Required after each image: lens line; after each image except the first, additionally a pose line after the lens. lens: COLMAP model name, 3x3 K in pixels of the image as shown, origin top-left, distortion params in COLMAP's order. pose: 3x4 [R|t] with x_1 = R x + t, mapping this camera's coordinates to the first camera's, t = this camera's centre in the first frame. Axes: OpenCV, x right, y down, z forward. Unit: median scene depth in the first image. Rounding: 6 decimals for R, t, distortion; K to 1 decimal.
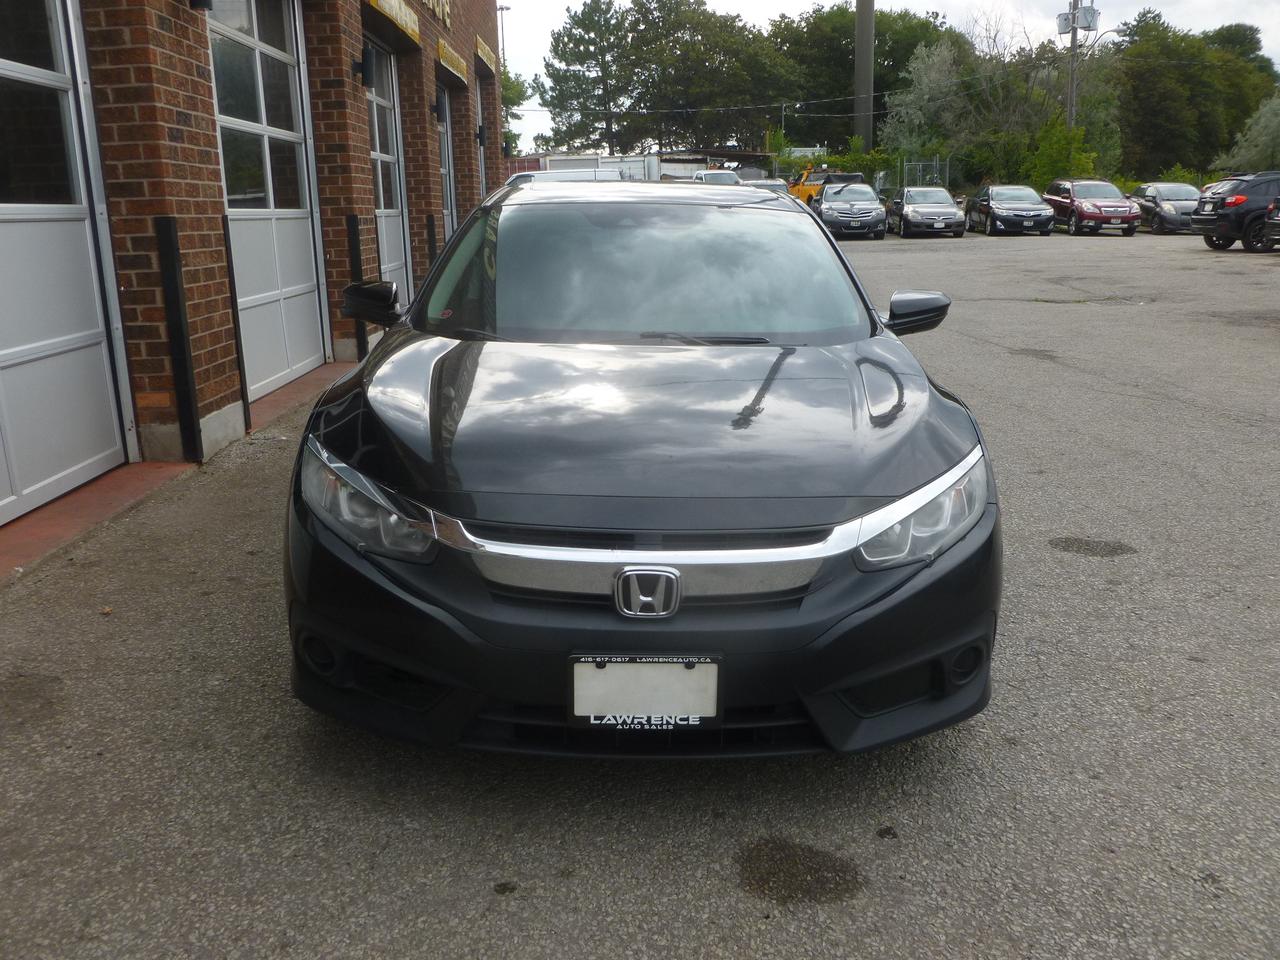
lens RADIAL K [[1074.7, 0, 640.0], [0, 1074.7, 480.0], [0, 0, 1]] dist [-0.020442, -0.011308]
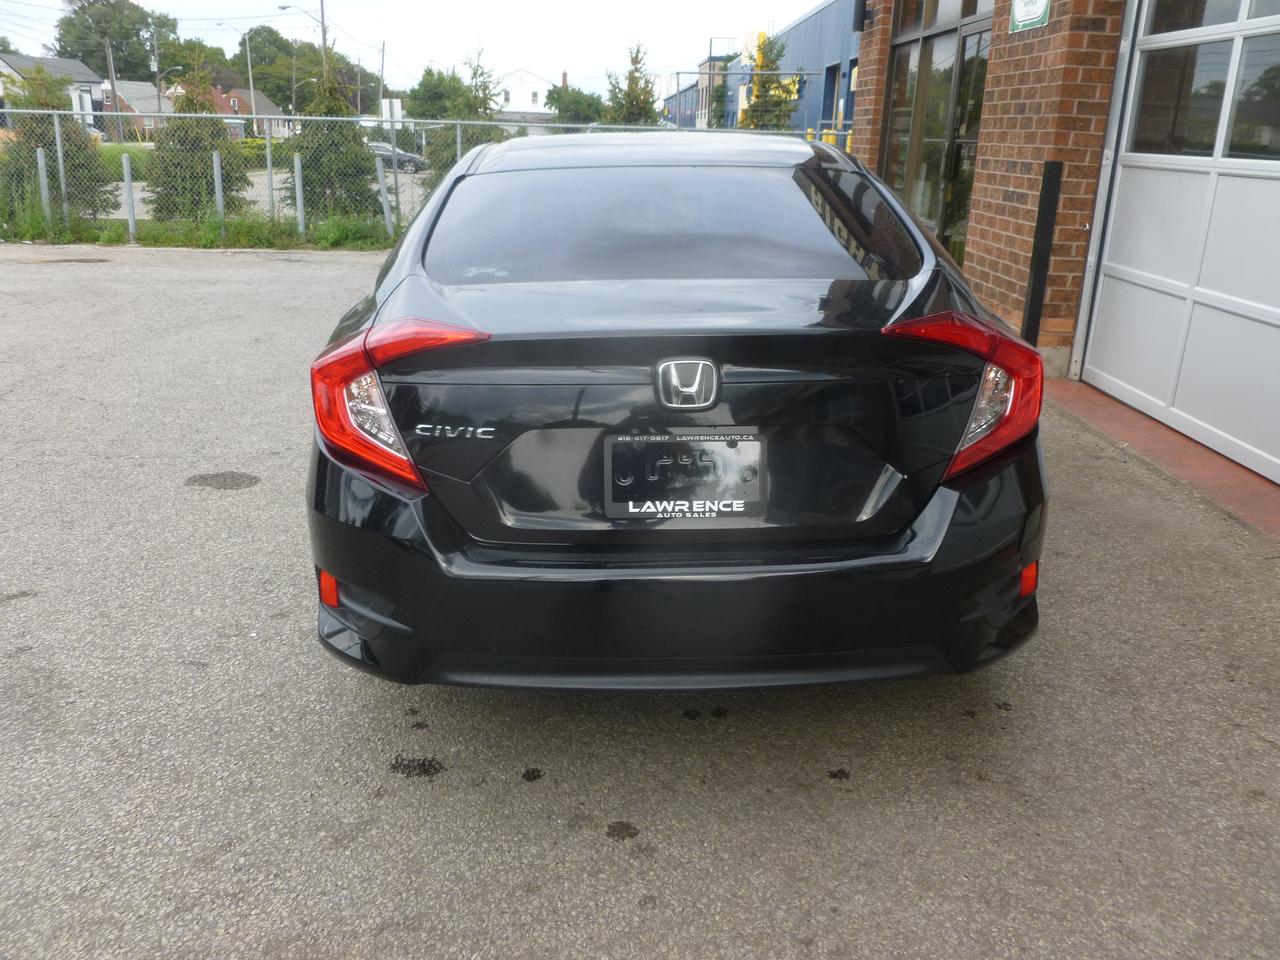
lens RADIAL K [[1106.8, 0, 640.0], [0, 1106.8, 480.0], [0, 0, 1]] dist [-0.015844, -0.015448]
pose [[-0.999756, -0.008178, -0.020507, 0.030776], [-0.017701, 0.852017, 0.523214, -0.417038], [0.013194, 0.523449, -0.851955, 1.575829]]
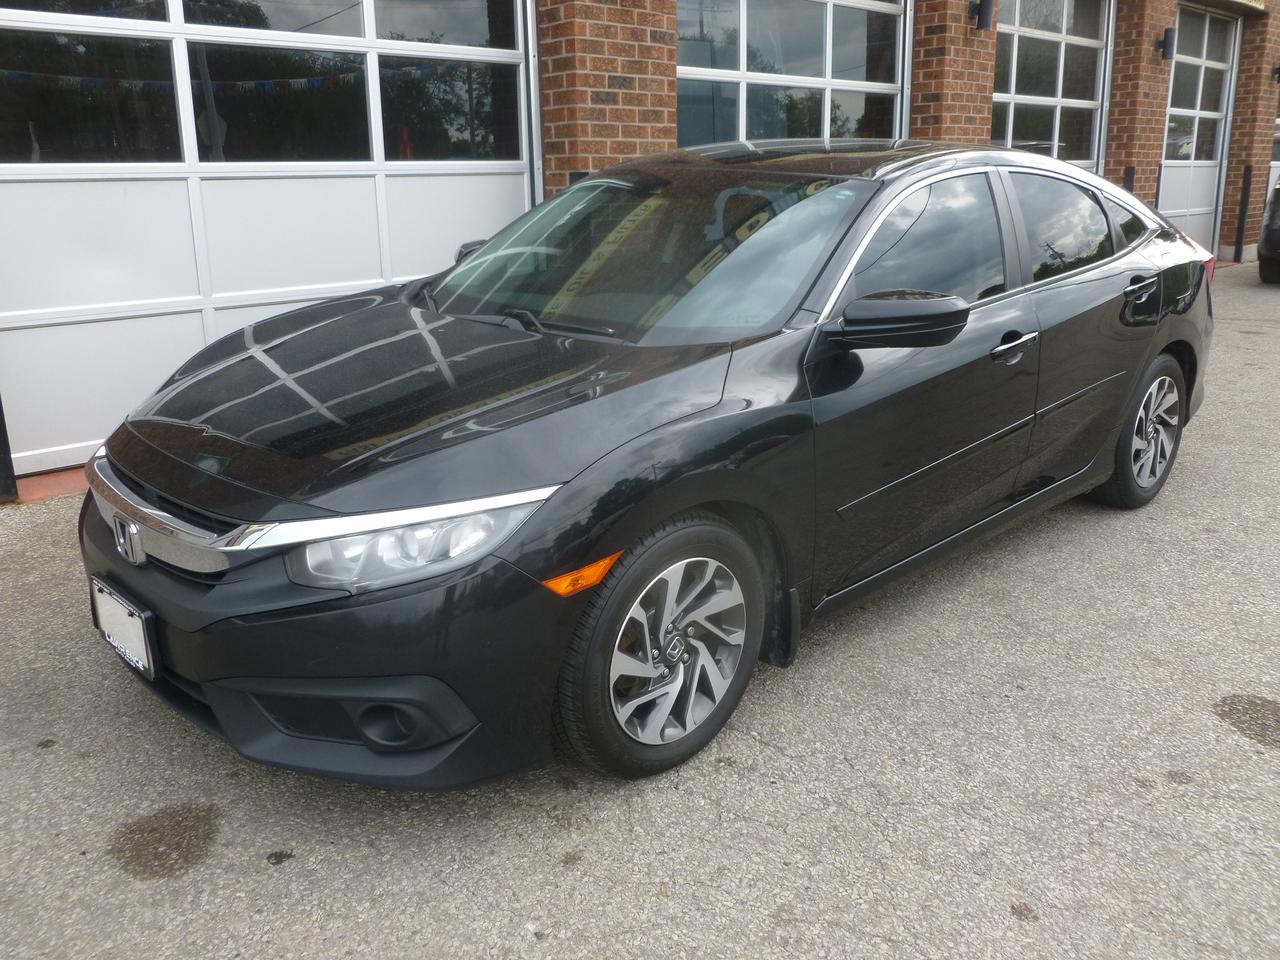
lens RADIAL K [[1080.9, 0, 647.6], [0, 1080.9, 479.3], [0, 0, 1]] dist [-0.019159, -0.003782]
pose [[0.699624, 0.202579, -0.685192, 0.461450], [-0.171268, 0.978556, 0.114438, -0.070423], [0.693681, 0.037288, 0.719316, 0.237623]]
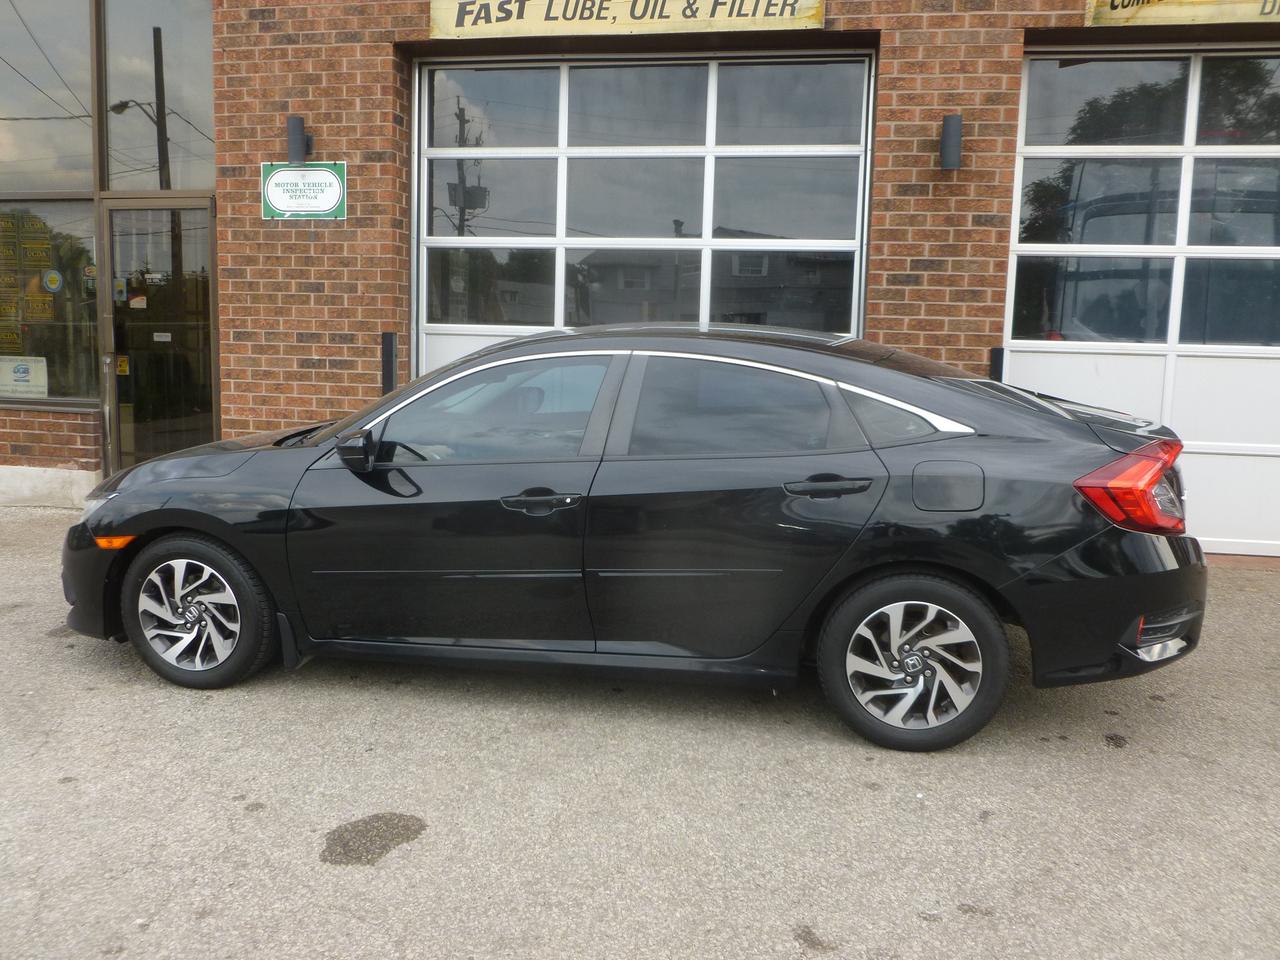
lens RADIAL K [[1074.7, 0, 640.0], [0, 1074.7, 480.0], [0, 0, 1]] dist [-0.020442, -0.011308]
pose [[-0.202138, 0.150410, -0.967738, 0.843695], [-0.254727, 0.946053, 0.200246, -0.281625], [0.945650, 0.286986, -0.152919, 0.987962]]
